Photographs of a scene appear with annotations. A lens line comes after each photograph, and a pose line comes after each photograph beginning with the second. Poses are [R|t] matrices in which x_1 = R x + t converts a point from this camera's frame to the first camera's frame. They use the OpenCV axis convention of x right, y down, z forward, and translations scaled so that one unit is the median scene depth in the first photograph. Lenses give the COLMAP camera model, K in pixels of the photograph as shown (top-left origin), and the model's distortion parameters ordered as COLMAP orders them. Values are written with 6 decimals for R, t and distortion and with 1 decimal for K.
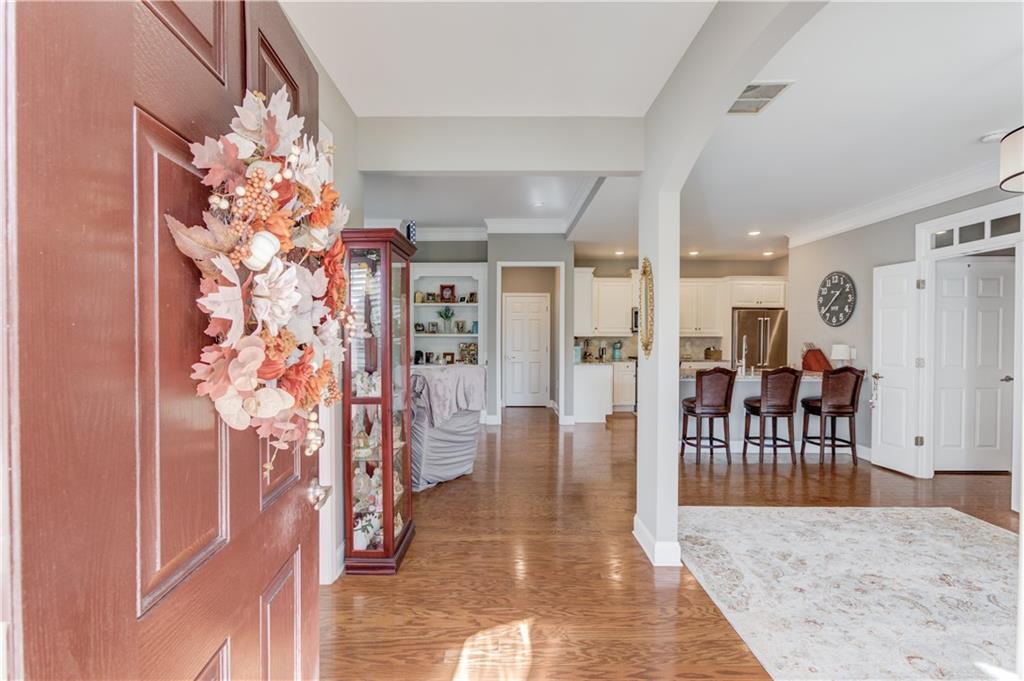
lens RADIAL K [[492.9, 0, 508.9], [0, 492.9, 343.5], [0, 0, 1]] dist [-0.015192, 0.006392]
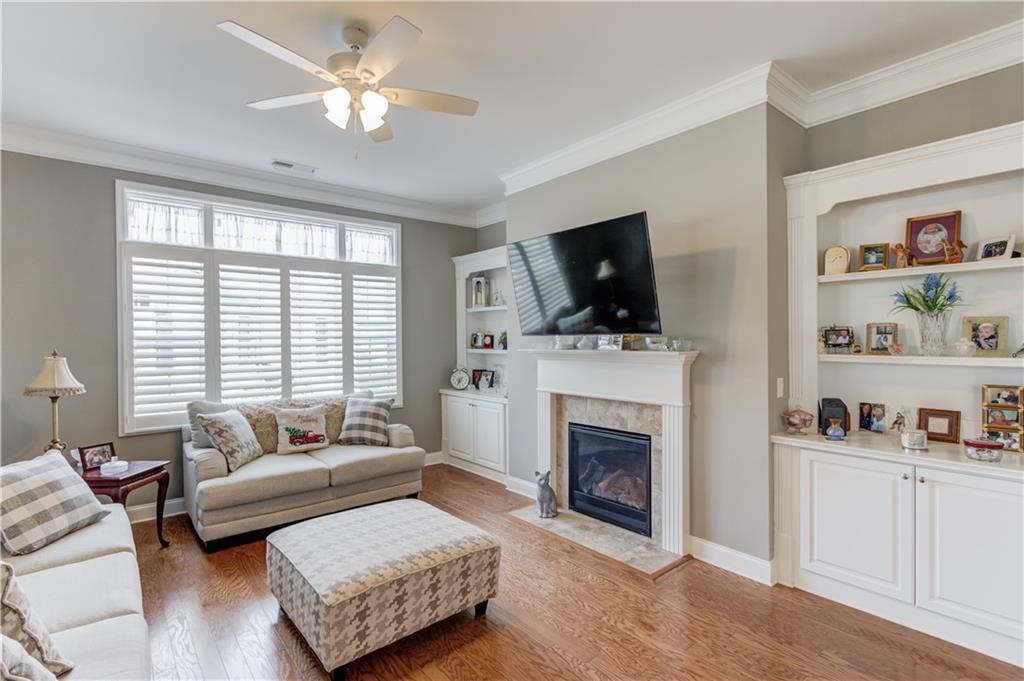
lens RADIAL K [[492.9, 0, 497.7], [0, 492.9, 342.6], [0, 0, 1]] dist [-0.015192, 0.006392]
pose [[0.630313, -0.000905, -0.776340, -0.069920], [-0.003459, 0.999986, -0.003974, -0.036223], [0.776333, 0.005190, 0.630301, 0.747796]]
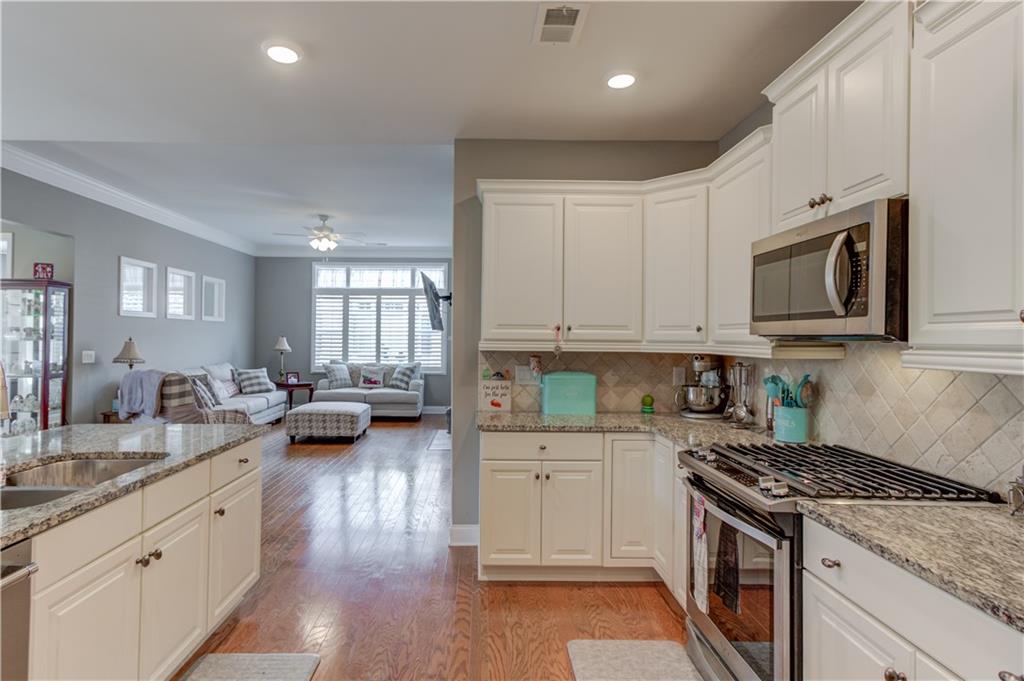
lens RADIAL K [[540.6, 0, 472.7], [0, 540.6, 338.4], [0, 0, 1]] dist [0.007007, 0.001212]
pose [[-0.009142, -0.001839, -0.999957, 0.799964], [-0.027565, 0.999619, -0.001586, -0.030119], [0.999578, 0.027550, -0.009189, 1.305096]]
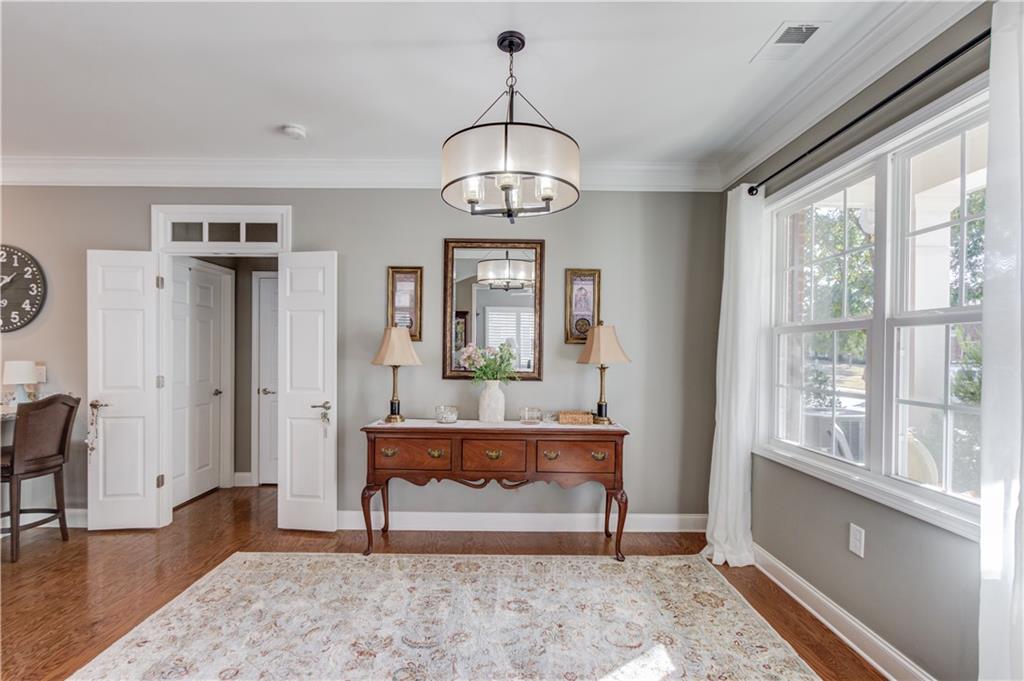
lens RADIAL K [[492.9, 0, 510.2], [0, 492.9, 351.9], [0, 0, 1]] dist [-0.015192, 0.006392]
pose [[0.001940, -0.003496, 0.999992, 0.041363], [0.010045, 0.999944, 0.003477, -0.004610], [-0.999948, 0.010038, 0.001975, 0.349053]]
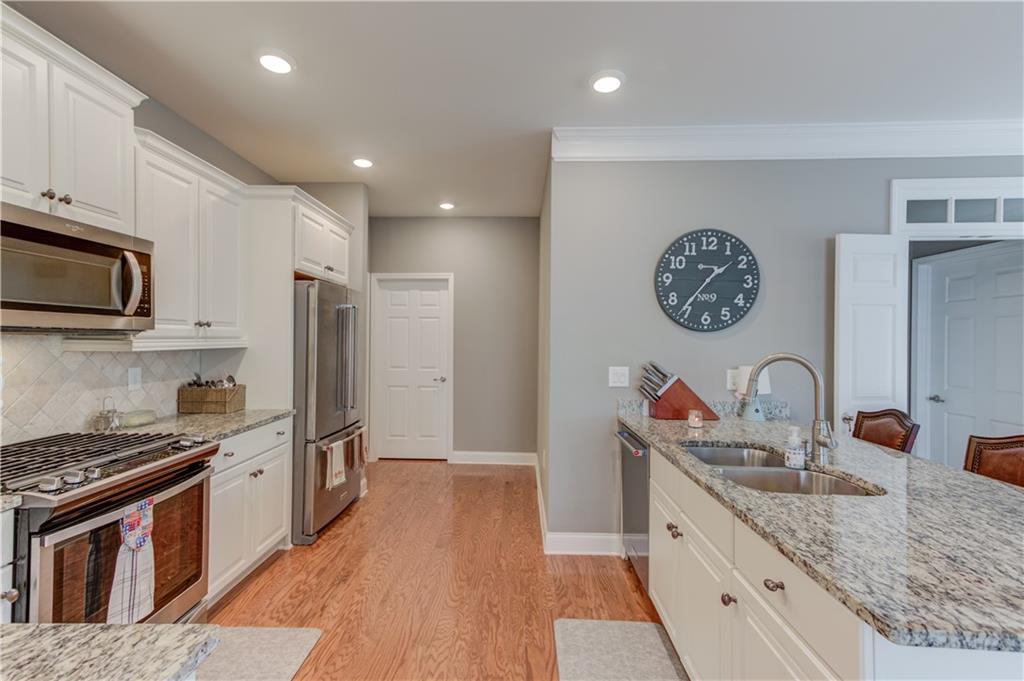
lens RADIAL K [[465.6, 0, 499.6], [0, 465.6, 339.7], [0, 0, 1]] dist [0.024972, 0.000991]
pose [[0.042608, -0.004108, 0.999083, 0.140502], [0.009677, 0.999946, 0.003698, -0.029503], [-0.999045, 0.009511, 0.042645, 1.218489]]
